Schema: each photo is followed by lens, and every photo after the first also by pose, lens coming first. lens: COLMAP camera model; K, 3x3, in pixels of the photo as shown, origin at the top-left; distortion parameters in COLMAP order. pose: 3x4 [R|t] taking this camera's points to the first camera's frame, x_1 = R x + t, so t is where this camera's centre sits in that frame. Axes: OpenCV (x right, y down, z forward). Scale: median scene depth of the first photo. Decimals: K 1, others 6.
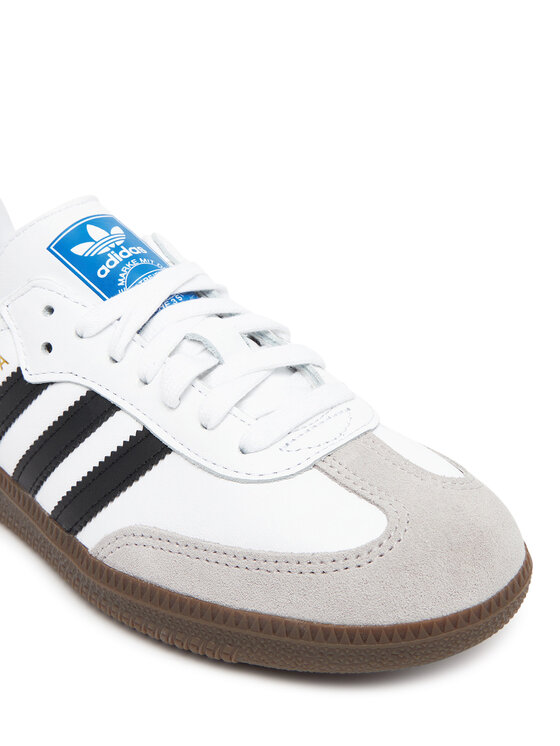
lens RADIAL K [[1350.0, 0, 280.0], [0, 1350.0, 373.0], [0, 0, 1]] dist [-0.166378, -0.017926]
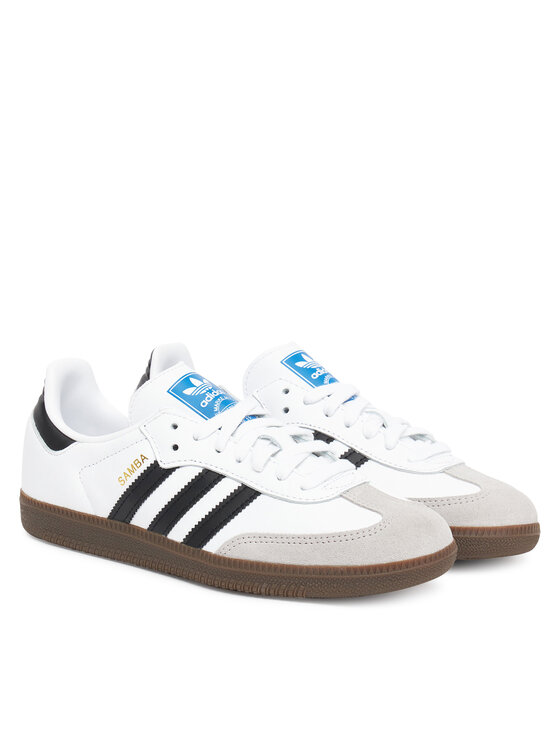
lens RADIAL K [[1964.3, 0, 280.0], [0, 1964.3, 373.0], [0, 0, 1]] dist [0.004994, 0.002670]
pose [[0.995715, -0.016582, 0.090980, -0.278816], [0.029839, 0.988782, -0.146353, 0.271610], [-0.087533, 0.148440, 0.985040, -1.576897]]
